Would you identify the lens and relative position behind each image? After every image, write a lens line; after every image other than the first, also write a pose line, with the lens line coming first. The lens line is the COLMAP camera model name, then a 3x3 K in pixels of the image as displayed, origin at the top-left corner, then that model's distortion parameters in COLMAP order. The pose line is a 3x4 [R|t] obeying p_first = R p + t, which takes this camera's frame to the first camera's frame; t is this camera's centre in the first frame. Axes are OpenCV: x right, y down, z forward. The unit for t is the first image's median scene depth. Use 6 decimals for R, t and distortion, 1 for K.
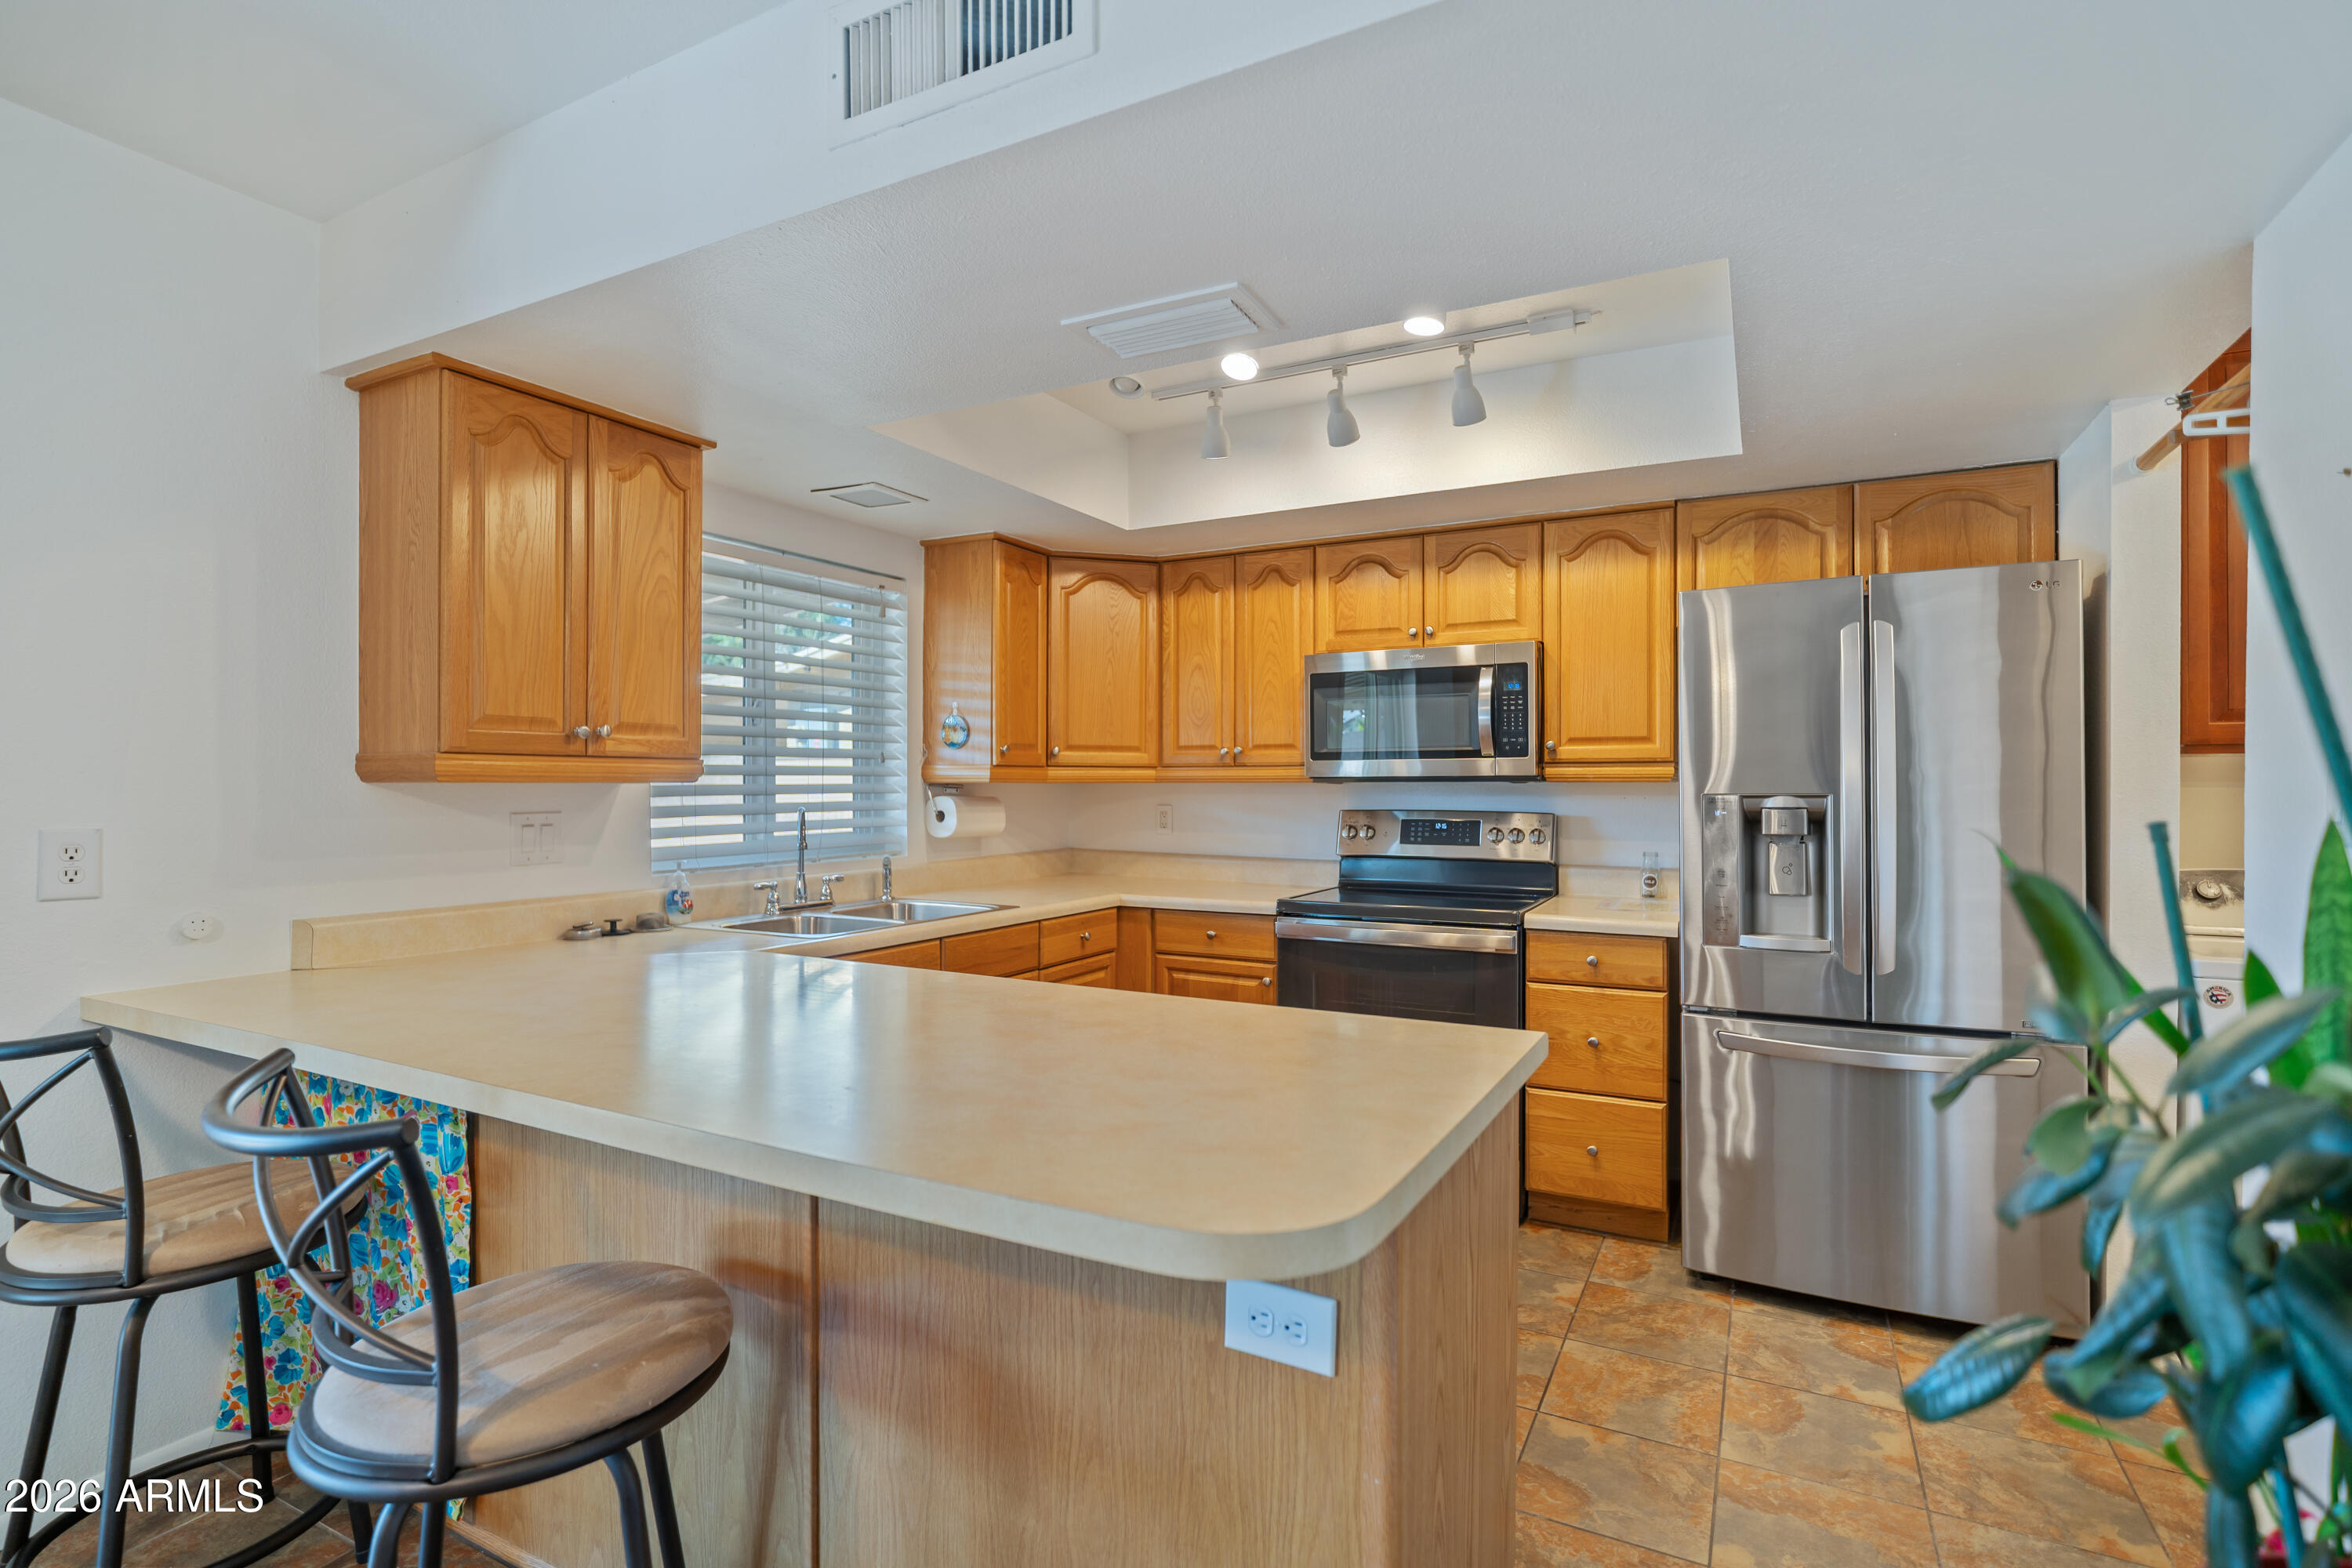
lens RADIAL K [[1108.9, 0, 1183.6], [0, 1108.9, 784.3], [0, 0, 1]] dist [-0.000272, -0.000117]
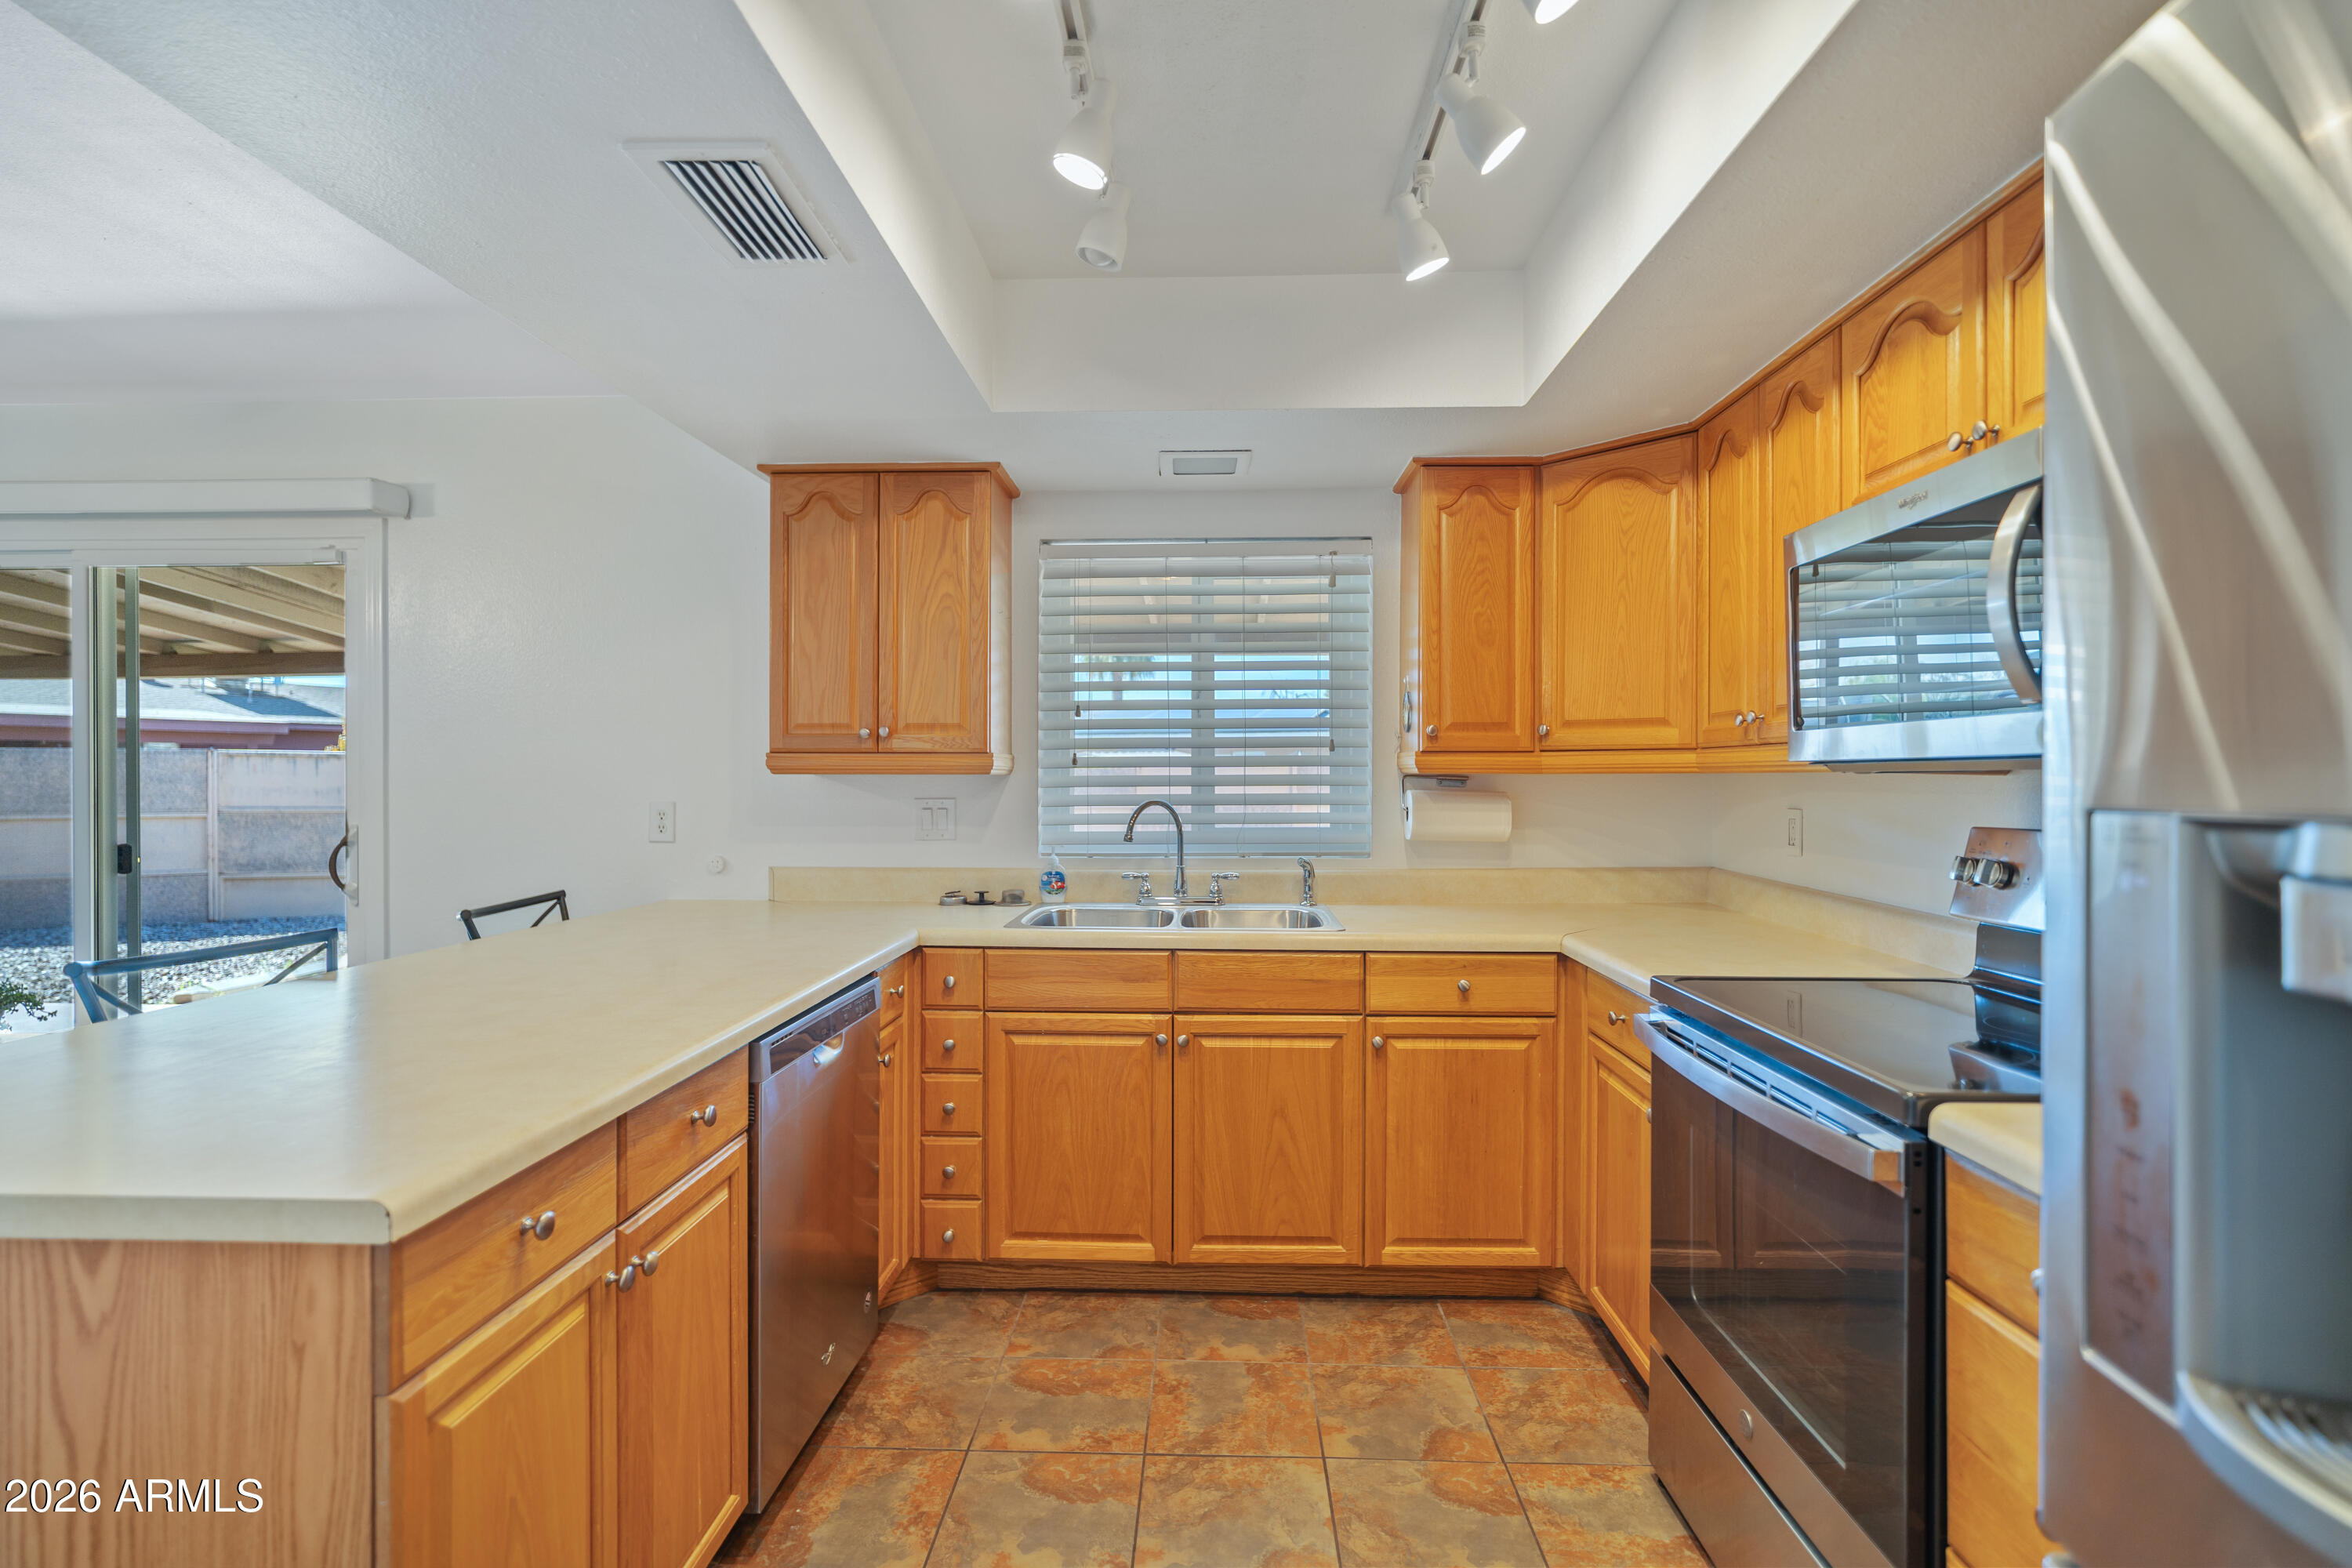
lens RADIAL K [[1108.9, 0, 1179.8], [0, 1108.9, 774.8], [0, 0, 1]] dist [-0.000272, -0.000117]
pose [[0.441379, -0.000421, -0.897321, 0.591241], [-0.000583, 1.000000, -0.000756, -0.000076], [0.897321, 0.000857, 0.441379, 0.631617]]
